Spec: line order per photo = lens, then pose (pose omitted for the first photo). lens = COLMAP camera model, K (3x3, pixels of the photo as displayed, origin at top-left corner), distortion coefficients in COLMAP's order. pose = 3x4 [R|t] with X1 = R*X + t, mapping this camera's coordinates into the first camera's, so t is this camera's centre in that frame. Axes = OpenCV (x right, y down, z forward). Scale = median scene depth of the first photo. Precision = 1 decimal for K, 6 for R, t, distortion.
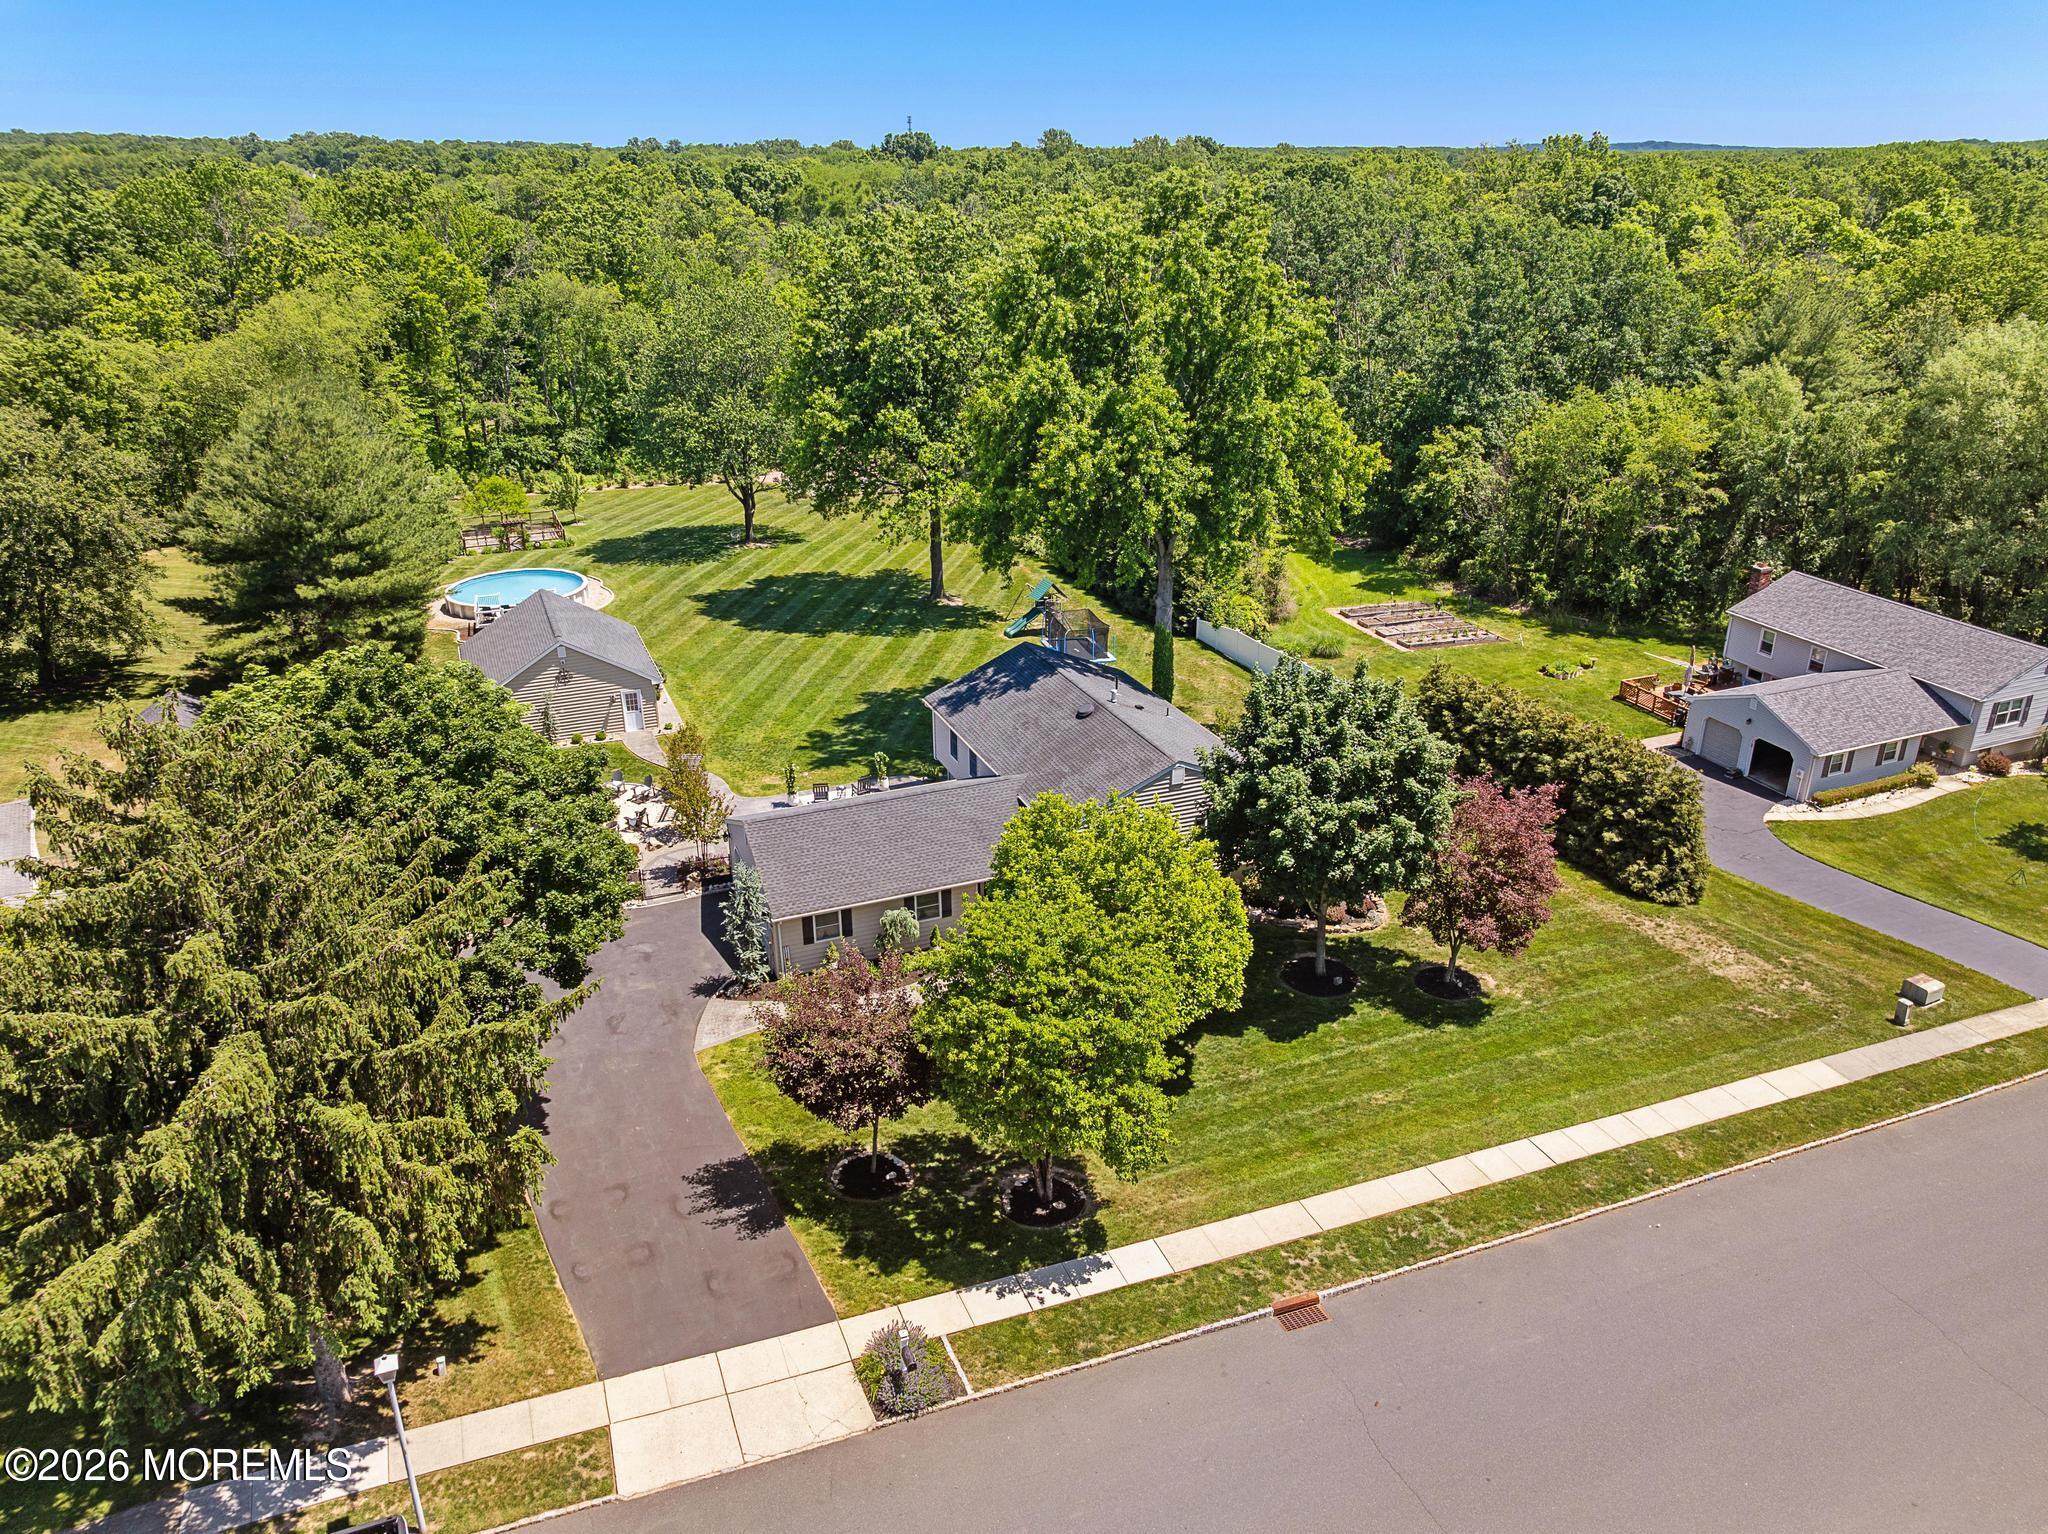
lens RADIAL K [[1467.4, 0, 1024.0], [0, 1467.4, 767.0], [0, 0, 1]] dist [-0.006212, -0.001692]
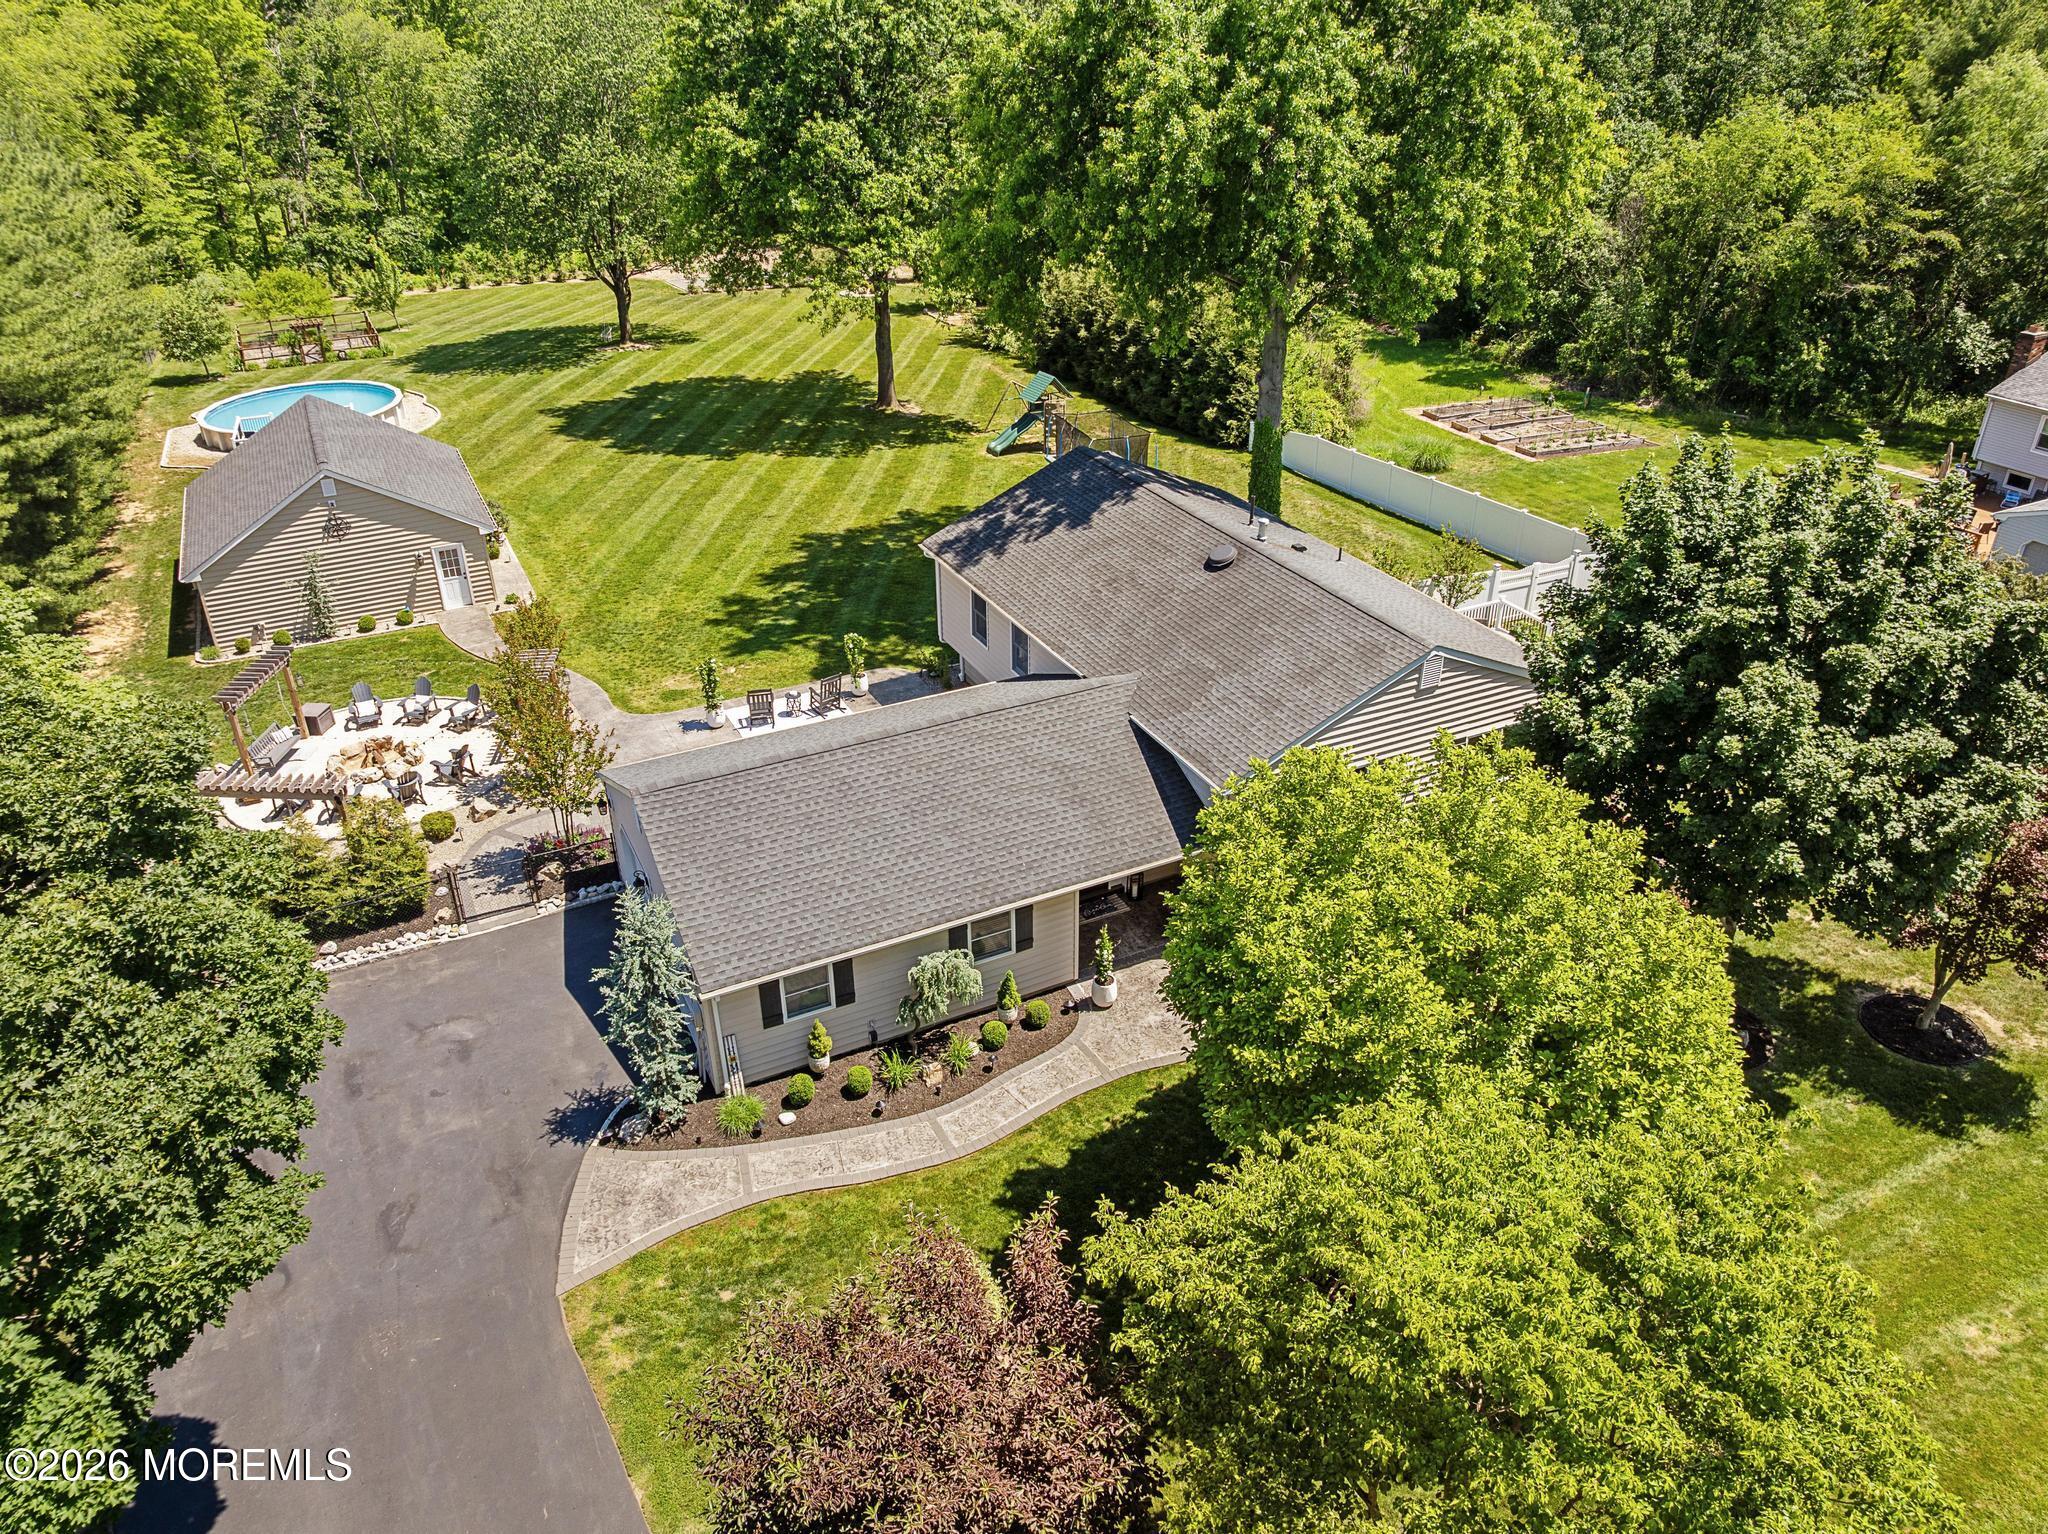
lens RADIAL K [[1468.7, 0, 1029.8], [0, 1468.7, 773.2], [0, 0, 1]] dist [-0.031590, -0.001665]
pose [[0.997003, -0.039760, 0.066358, -0.048367], [0.032140, 0.993167, 0.112187, -0.013409], [-0.070365, -0.109718, 0.991469, 0.272083]]
